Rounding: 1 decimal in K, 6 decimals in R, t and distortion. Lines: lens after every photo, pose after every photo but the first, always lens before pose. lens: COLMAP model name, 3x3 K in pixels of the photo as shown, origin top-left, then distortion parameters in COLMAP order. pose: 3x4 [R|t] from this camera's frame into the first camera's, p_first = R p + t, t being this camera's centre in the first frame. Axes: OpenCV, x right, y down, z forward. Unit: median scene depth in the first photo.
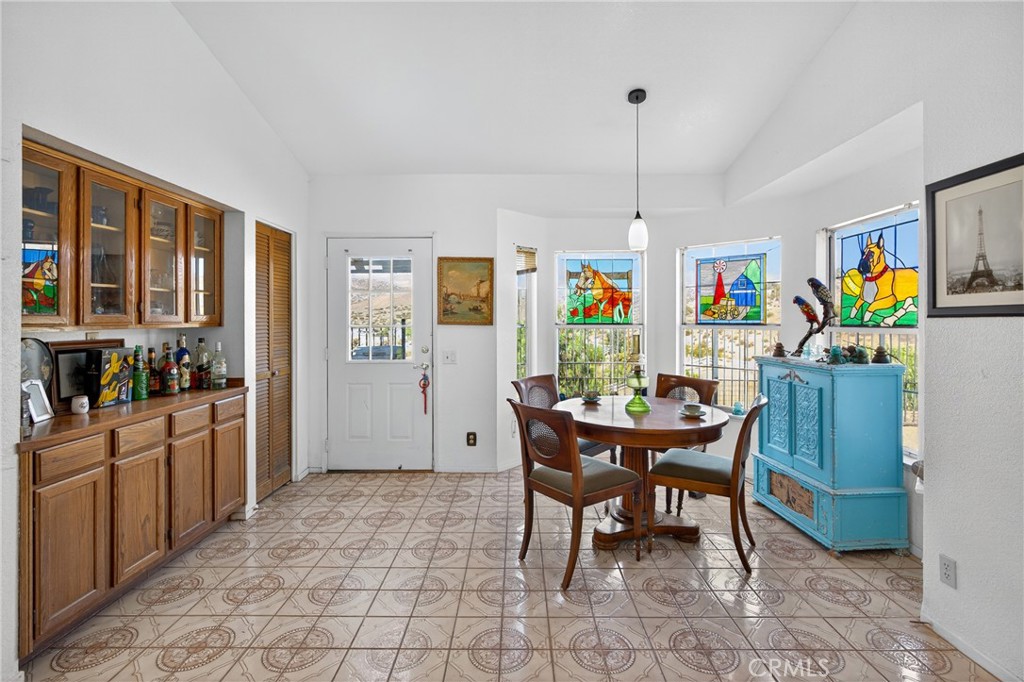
lens RADIAL K [[467.1, 0, 511.9], [0, 467.1, 319.7], [0, 0, 1]] dist [-0.001100, 0.001032]
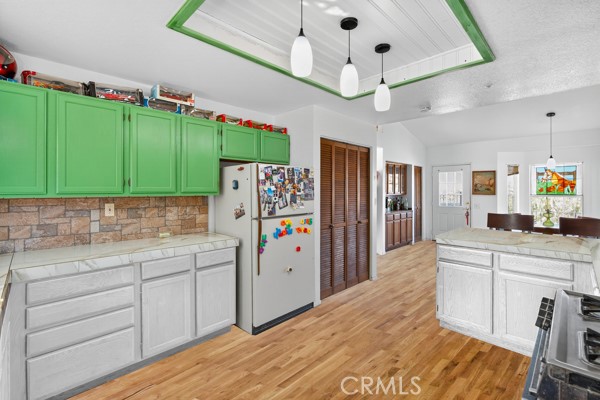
lens RADIAL K [[273.7, 0, 297.7], [0, 273.7, 190.2], [0, 0, 1]] dist [-0.001100, 0.001032]
pose [[0.712053, 0.000121, -0.702126, 0.261195], [-0.000378, 1.000000, -0.000211, -0.015330], [0.702126, 0.000416, 0.712053, -0.964082]]
